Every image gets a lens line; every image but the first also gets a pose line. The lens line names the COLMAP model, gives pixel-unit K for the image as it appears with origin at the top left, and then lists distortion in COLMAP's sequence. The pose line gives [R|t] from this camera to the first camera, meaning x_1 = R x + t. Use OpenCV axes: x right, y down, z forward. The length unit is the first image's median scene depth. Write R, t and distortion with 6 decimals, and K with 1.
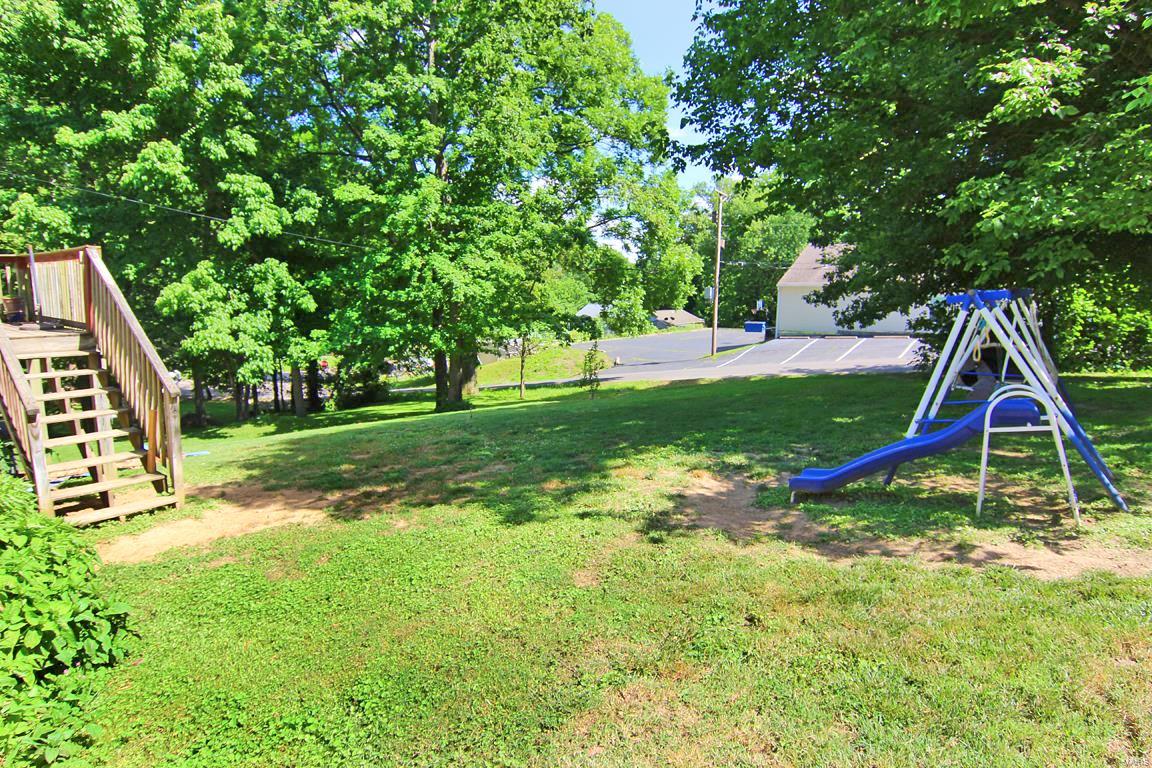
lens RADIAL K [[651.5, 0, 576.0], [0, 651.5, 384.0], [0, 0, 1]] dist [-0.008279, -0.002824]
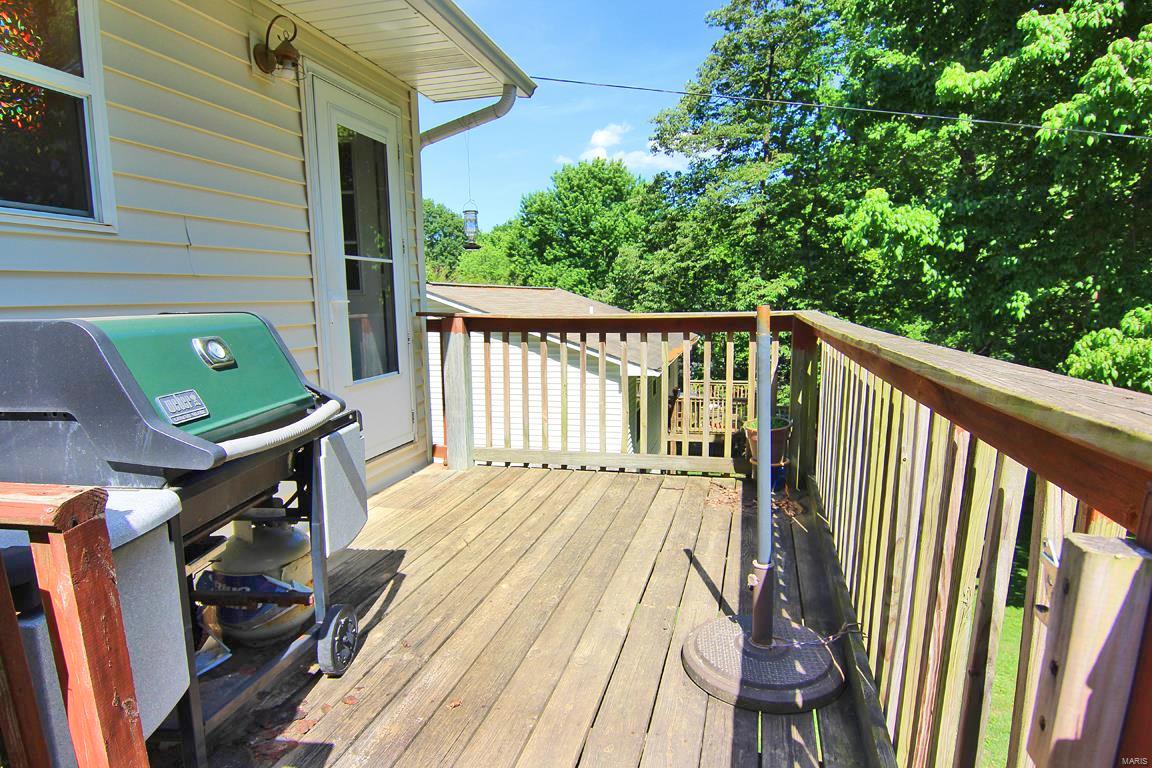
lens RADIAL K [[651.5, 0, 576.0], [0, 651.5, 384.0], [0, 0, 1]] dist [-0.008279, -0.002824]
pose [[0.394037, 0.114746, -0.911904, -0.346131], [-0.124536, 0.989691, 0.070721, -0.106208], [0.910618, 0.085698, 0.404265, 0.461700]]
